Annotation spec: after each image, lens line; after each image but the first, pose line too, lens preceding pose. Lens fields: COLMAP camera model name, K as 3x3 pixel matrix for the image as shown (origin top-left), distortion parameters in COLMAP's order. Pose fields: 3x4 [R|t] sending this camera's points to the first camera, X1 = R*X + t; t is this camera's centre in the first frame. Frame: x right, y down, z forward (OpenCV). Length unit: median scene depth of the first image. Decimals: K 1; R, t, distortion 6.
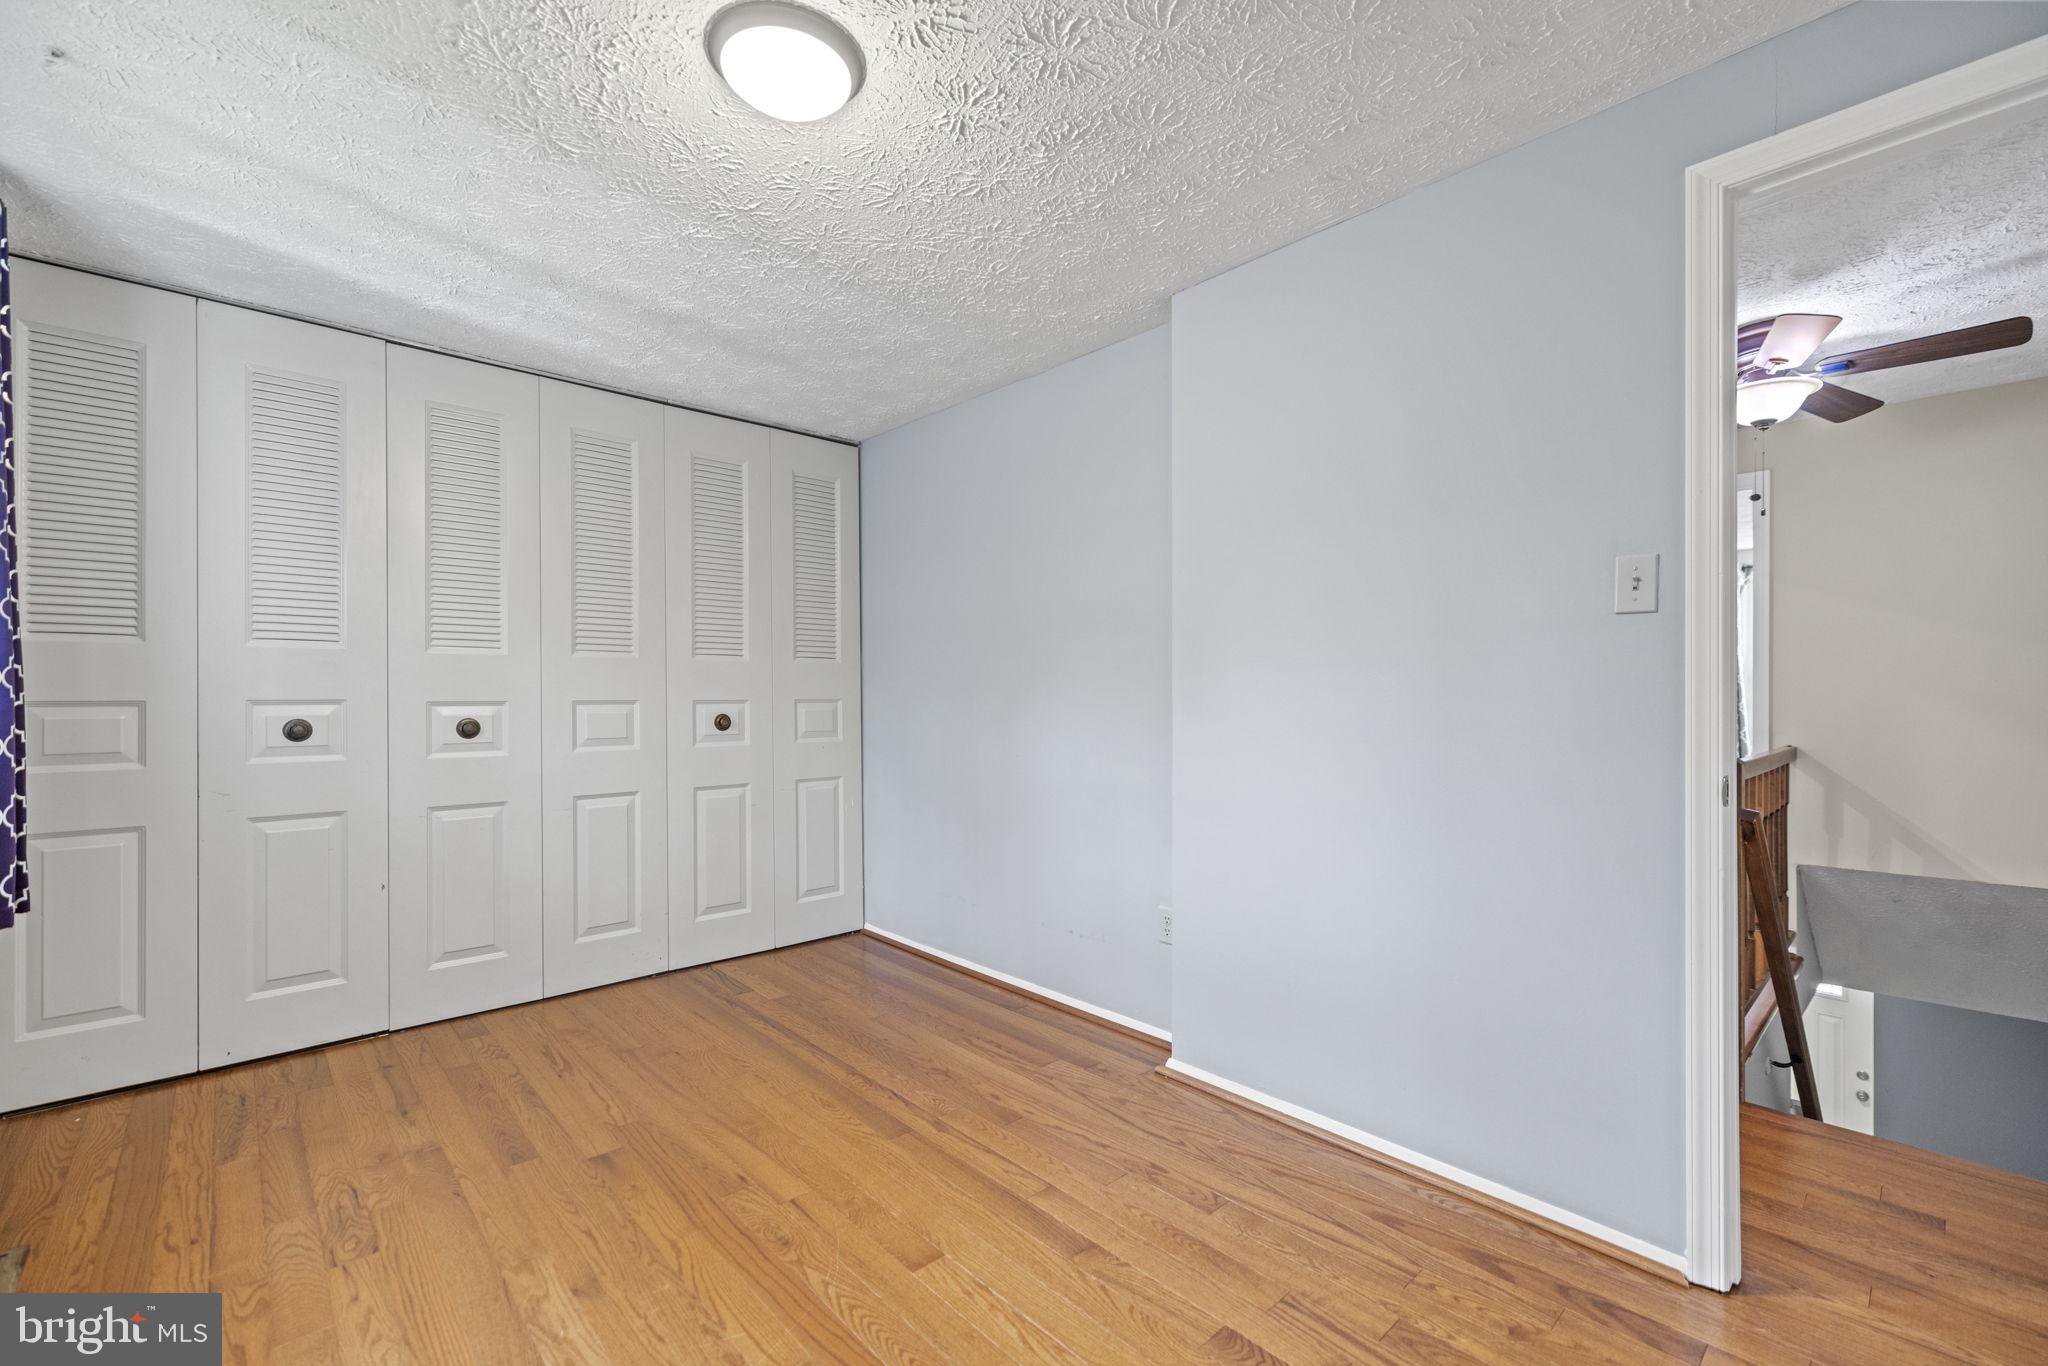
lens RADIAL K [[865.9, 0, 1026.4], [0, 865.9, 694.3], [0, 0, 1]] dist [0.003791, 0.000384]
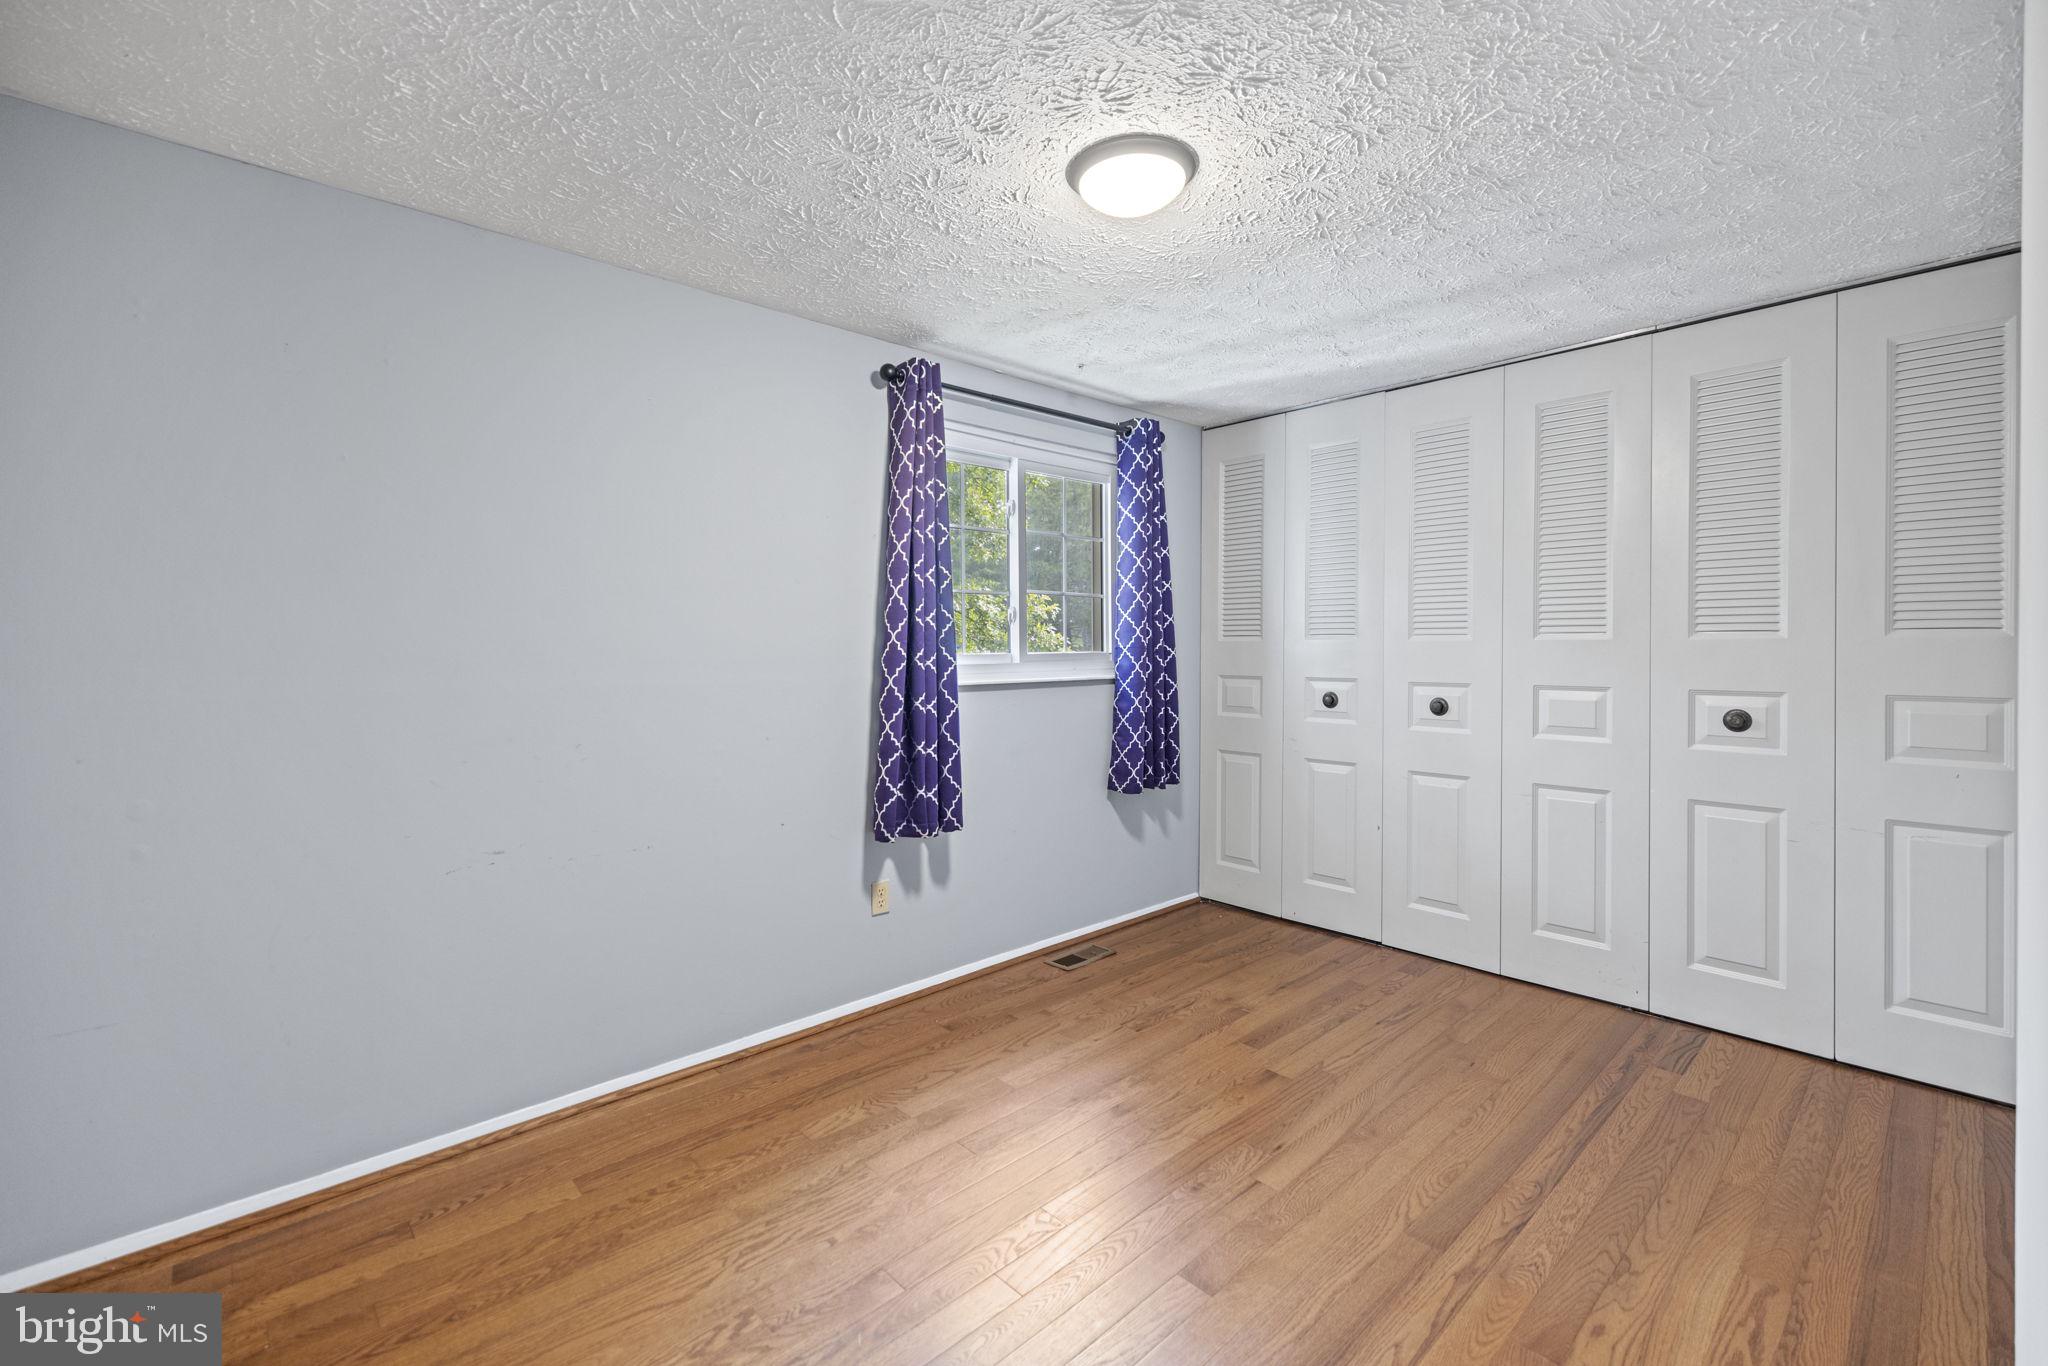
lens RADIAL K [[865.9, 0, 1006.6], [0, 865.9, 654.0], [0, 0, 1]] dist [0.003791, 0.000384]
pose [[-0.007374, 0.010602, -0.999917, 0.519025], [0.005244, 0.999930, 0.010564, -0.046808], [0.999959, -0.005166, -0.007429, 0.470259]]
